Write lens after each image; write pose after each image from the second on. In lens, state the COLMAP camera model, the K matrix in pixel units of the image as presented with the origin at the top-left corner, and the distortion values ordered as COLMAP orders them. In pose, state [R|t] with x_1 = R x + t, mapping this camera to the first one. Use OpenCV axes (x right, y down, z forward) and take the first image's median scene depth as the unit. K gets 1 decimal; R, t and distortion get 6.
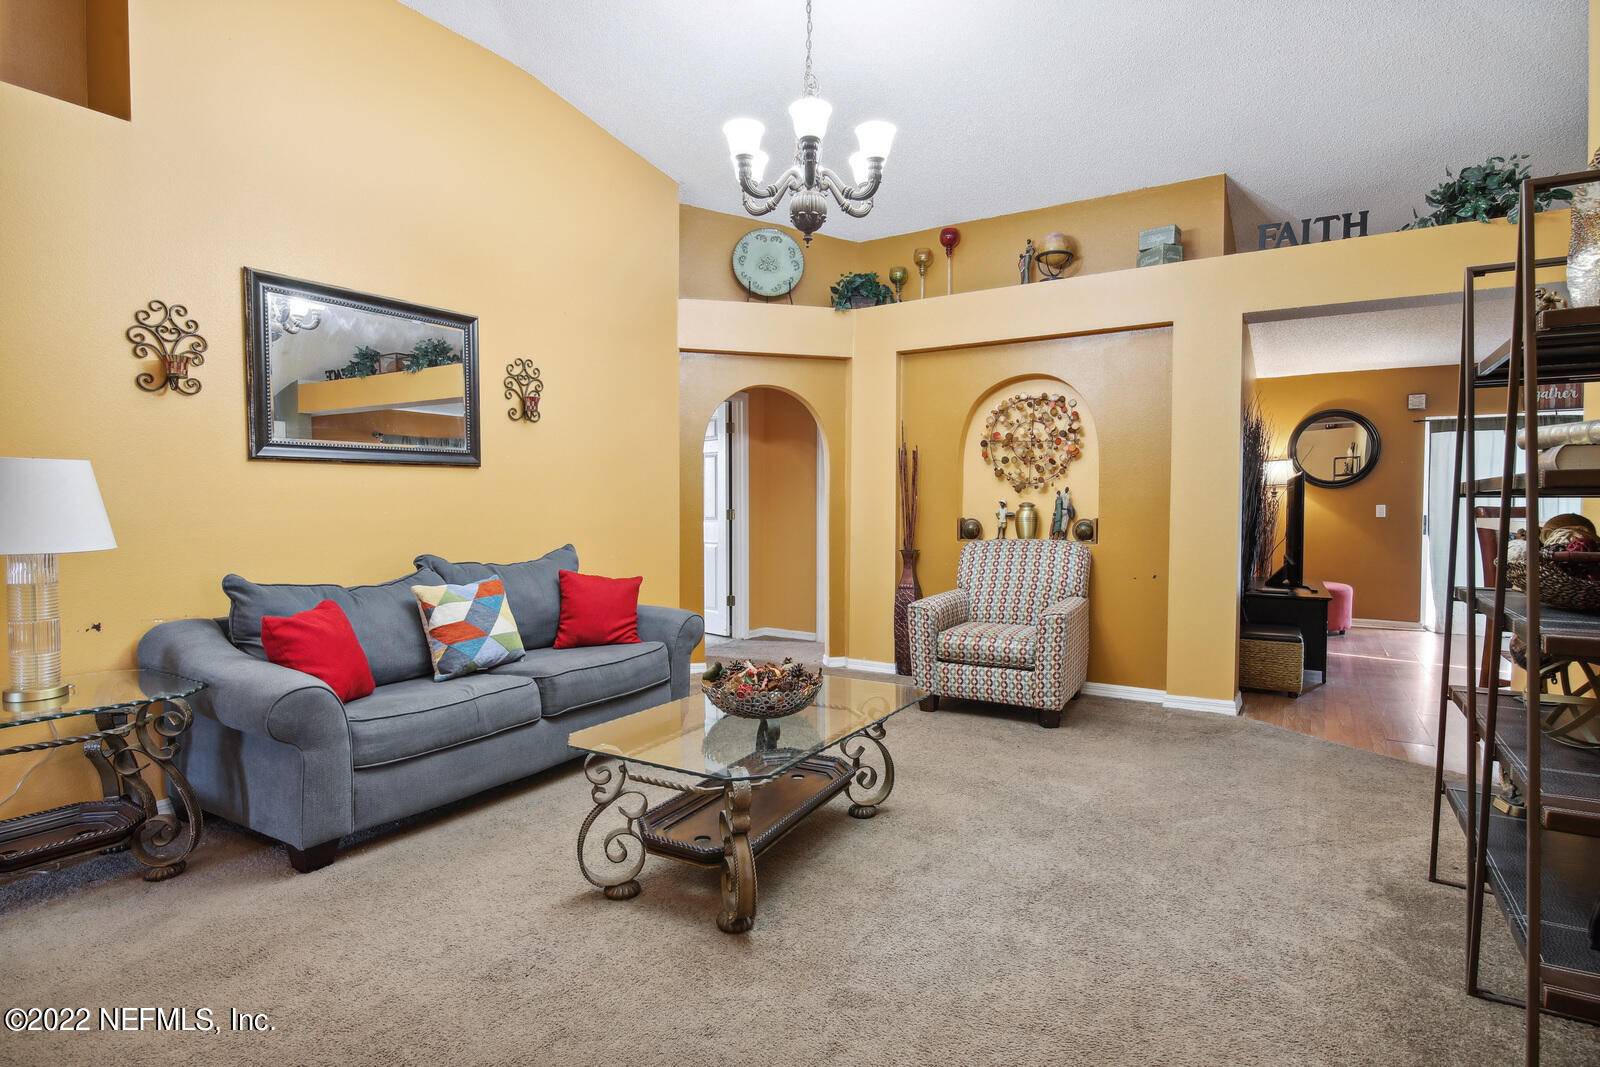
lens RADIAL K [[812.0, 0, 803.2], [0, 812.0, 525.4], [0, 0, 1]] dist [0.005041, -0.000283]
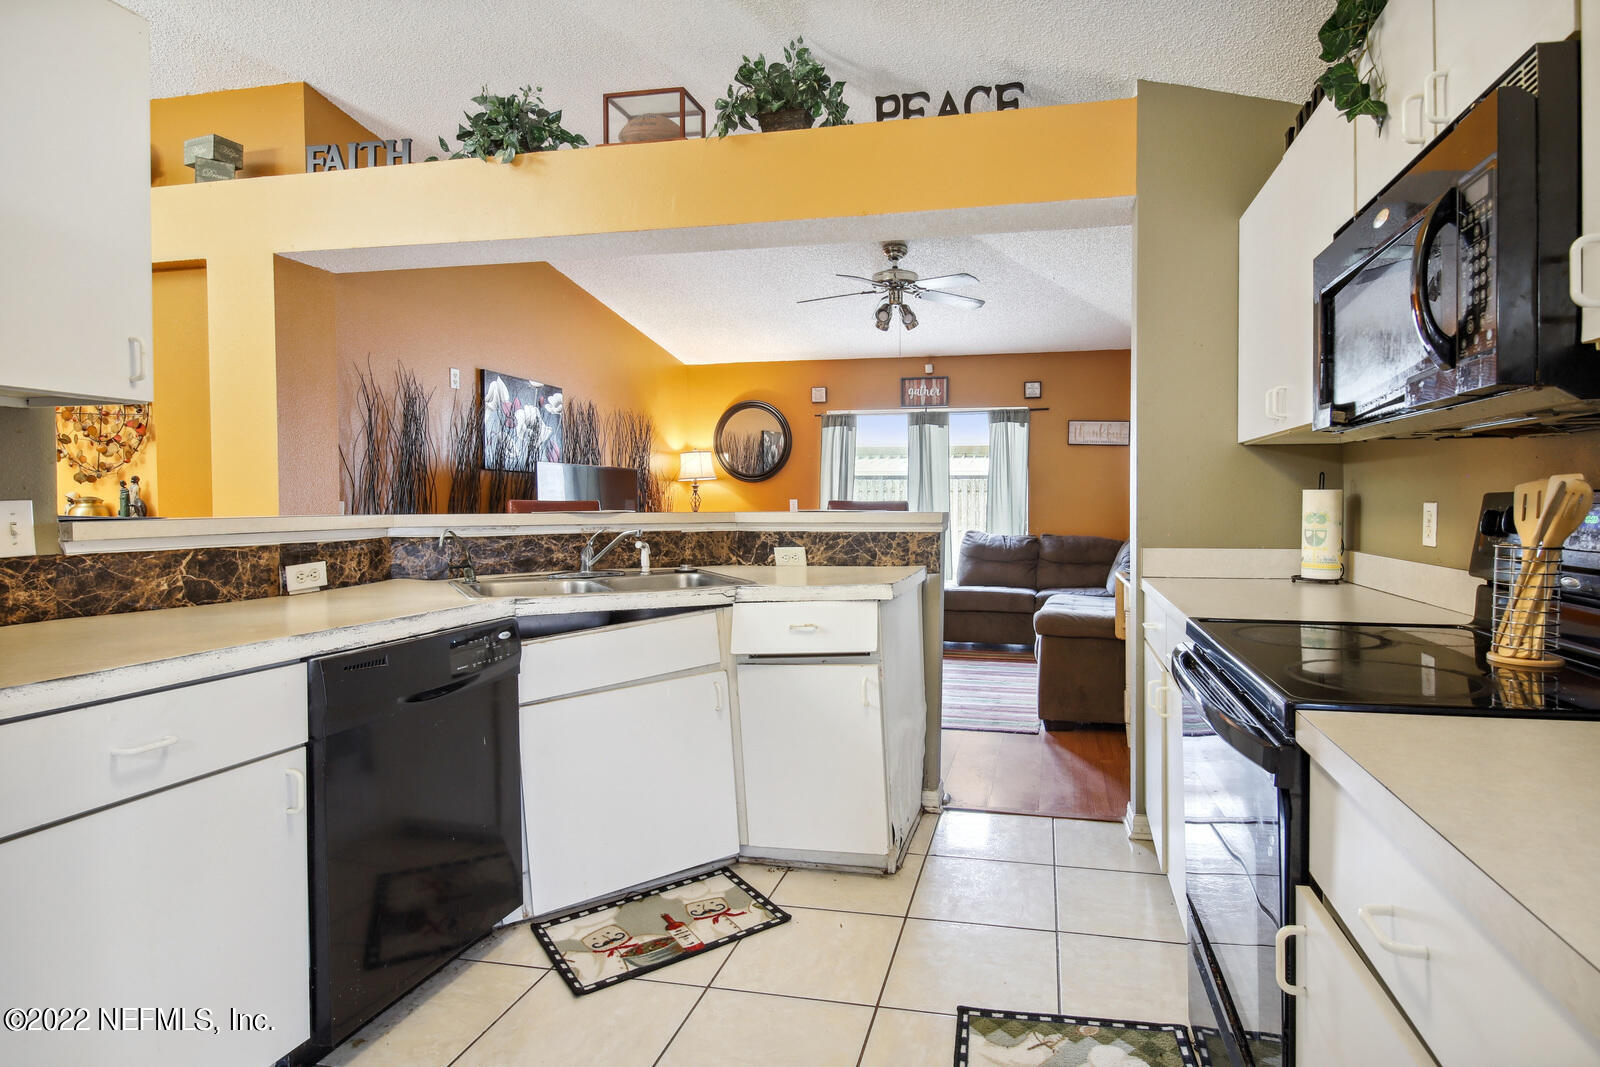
lens RADIAL K [[844.5, 0, 885.5], [0, 844.5, 513.5], [0, 0, 1]] dist [0.005106, 0.000862]
pose [[0.930507, -0.007198, 0.366204, 0.663216], [0.011636, 0.999883, -0.009913, 0.002566], [-0.366090, 0.013485, 0.930482, 0.035722]]
